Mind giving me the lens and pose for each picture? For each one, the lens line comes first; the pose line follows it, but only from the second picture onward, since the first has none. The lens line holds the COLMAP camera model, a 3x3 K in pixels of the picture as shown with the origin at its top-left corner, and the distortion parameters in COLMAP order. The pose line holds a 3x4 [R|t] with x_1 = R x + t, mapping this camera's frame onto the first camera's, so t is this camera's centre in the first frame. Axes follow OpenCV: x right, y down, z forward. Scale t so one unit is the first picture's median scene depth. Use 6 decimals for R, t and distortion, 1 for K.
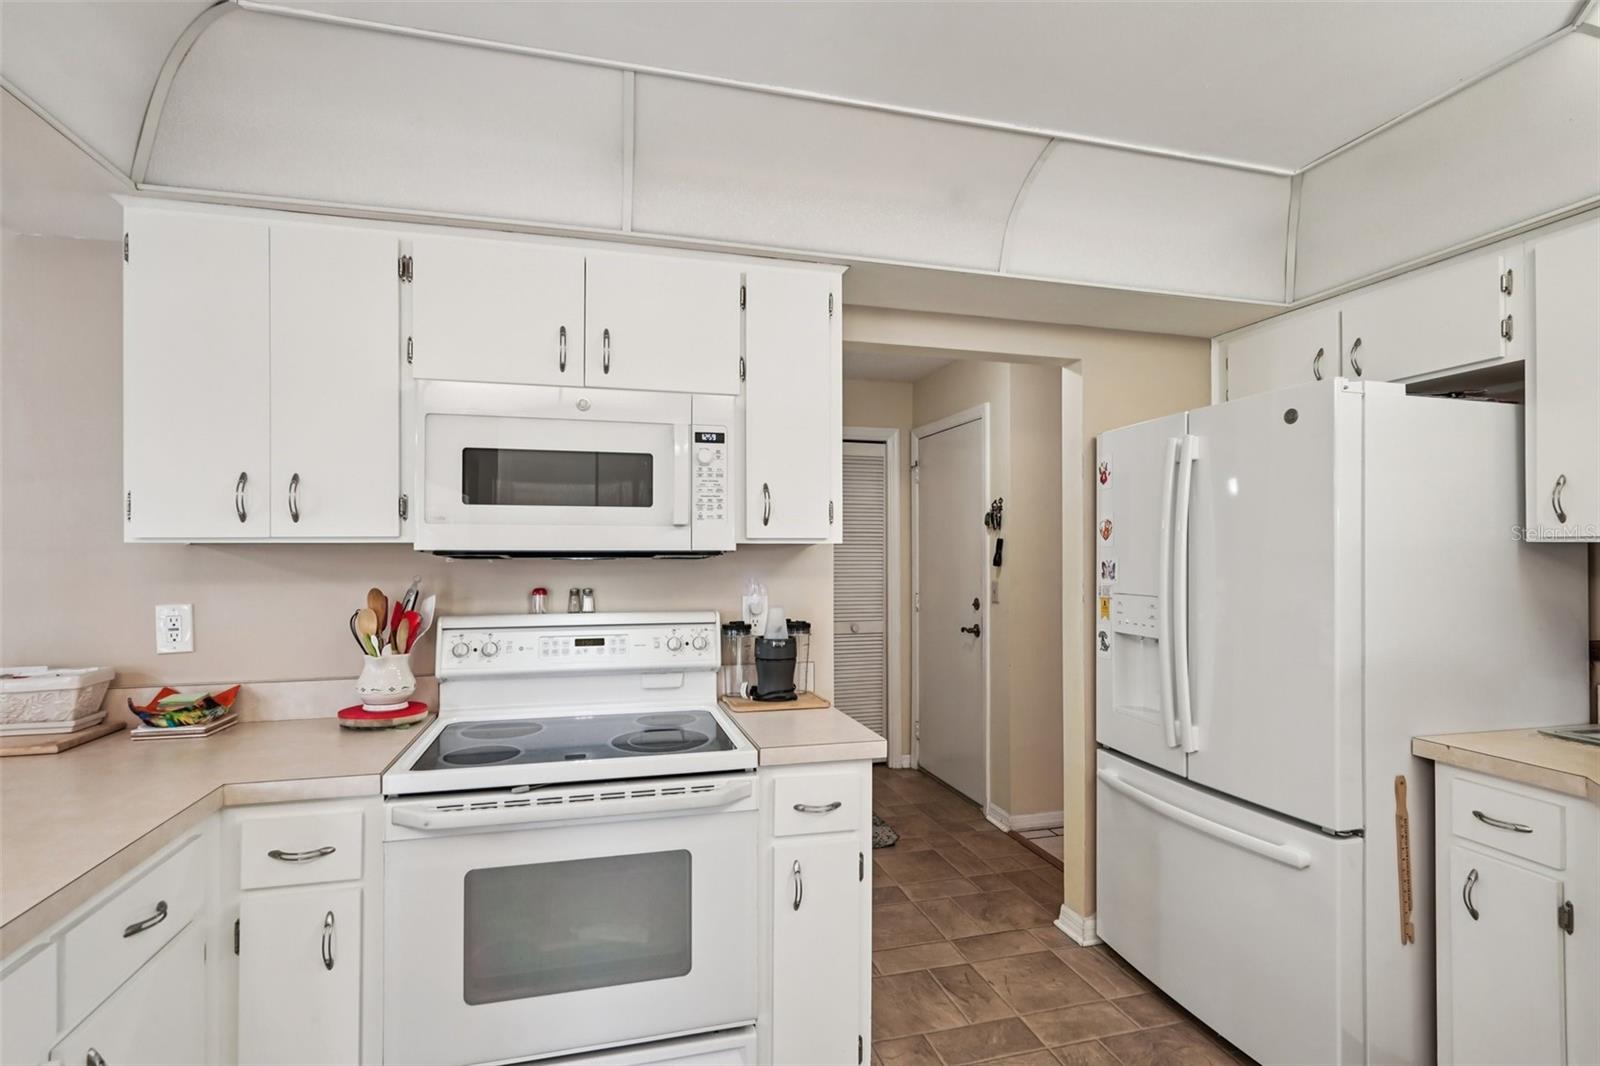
lens RADIAL K [[768.7, 0, 802.3], [0, 768.7, 544.9], [0, 0, 1]] dist [-0.006676, 0.002113]
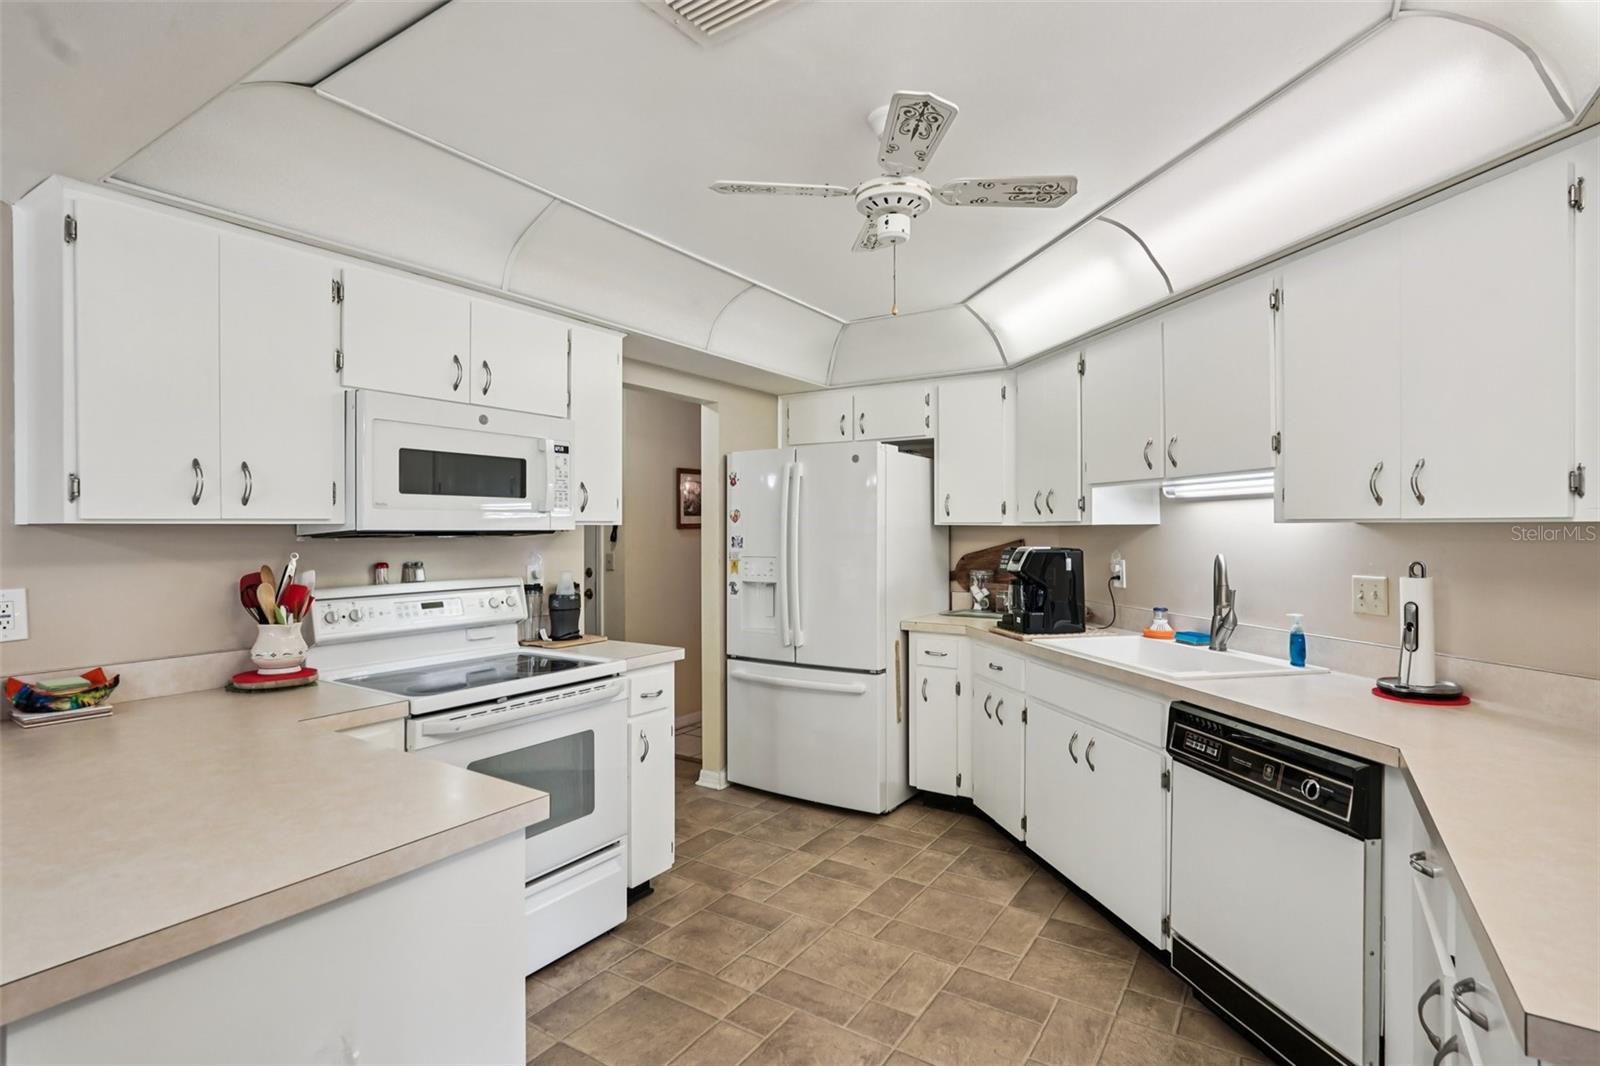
lens RADIAL K [[768.7, 0, 807.1], [0, 768.7, 527.0], [0, 0, 1]] dist [-0.006676, 0.002113]
pose [[0.746489, 0.000135, 0.665398, -0.697280], [-0.003487, 0.999987, 0.003709, -0.004716], [-0.665389, -0.005089, 0.746480, -0.332489]]
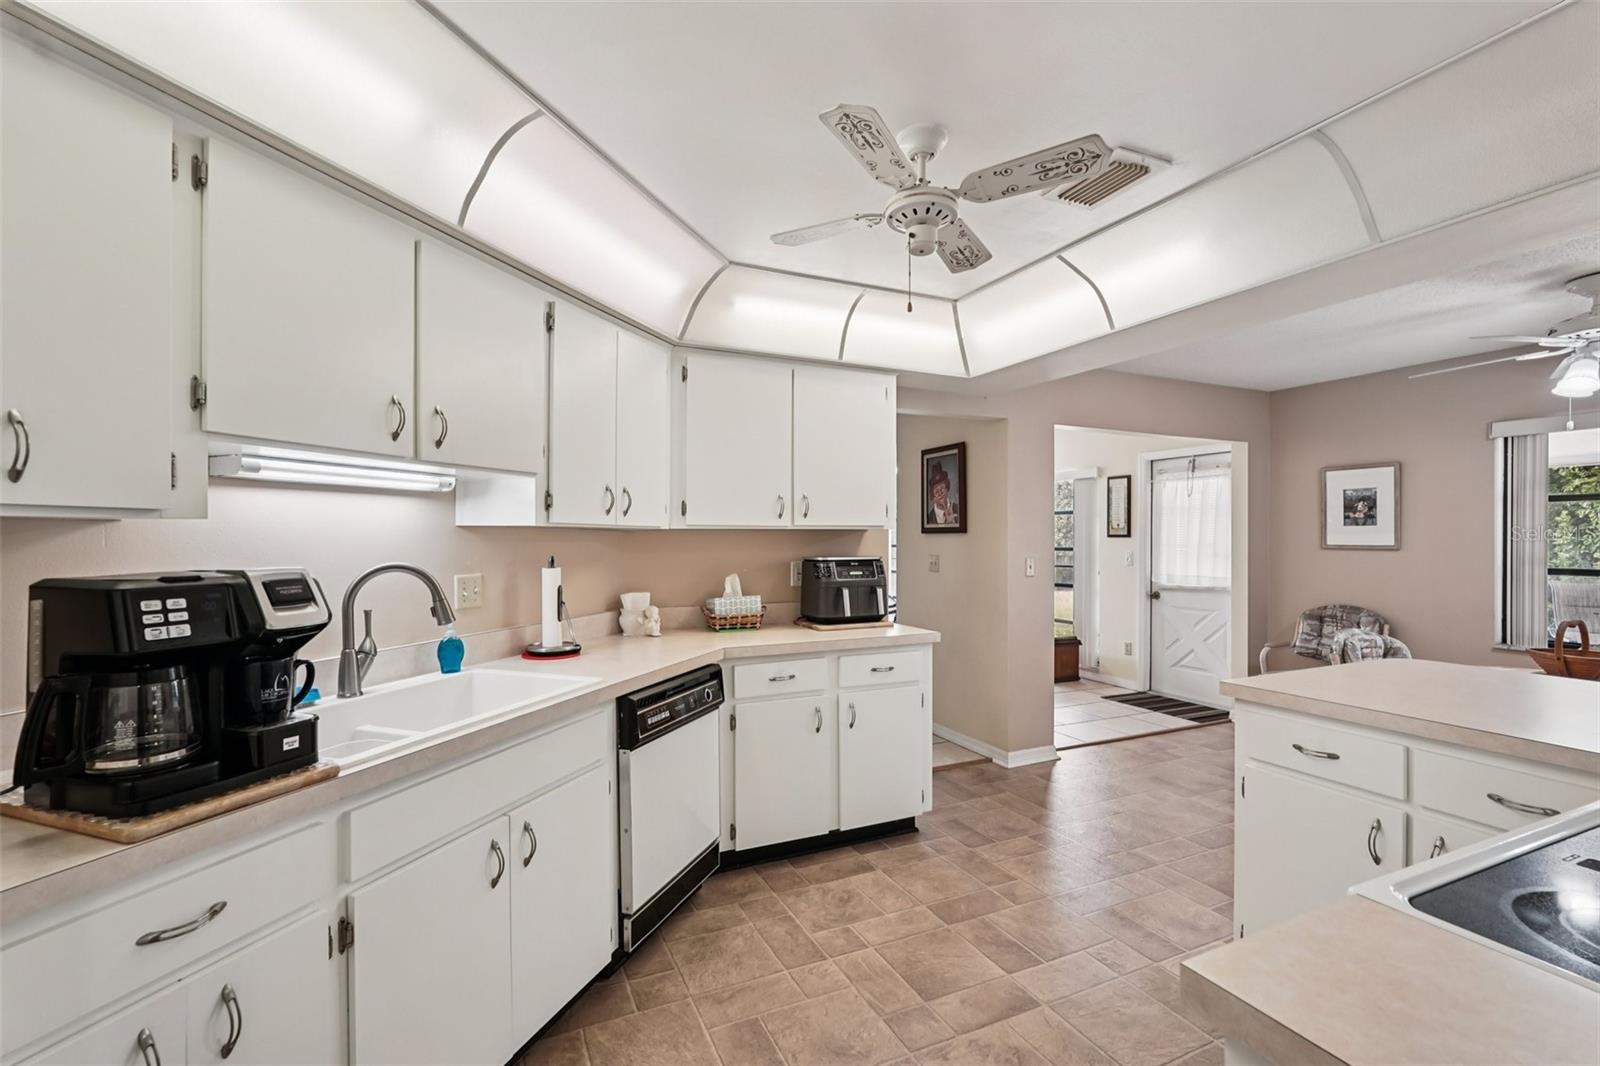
lens RADIAL K [[727.6, 0, 792.5], [0, 727.6, 536.5], [0, 0, 1]] dist [-0.000235, -0.000050]
pose [[-0.987277, -0.000679, -0.159005, 0.484096], [-0.000252, 0.999996, -0.002706, 0.013269], [0.159007, -0.002632, -0.987274, 1.436923]]
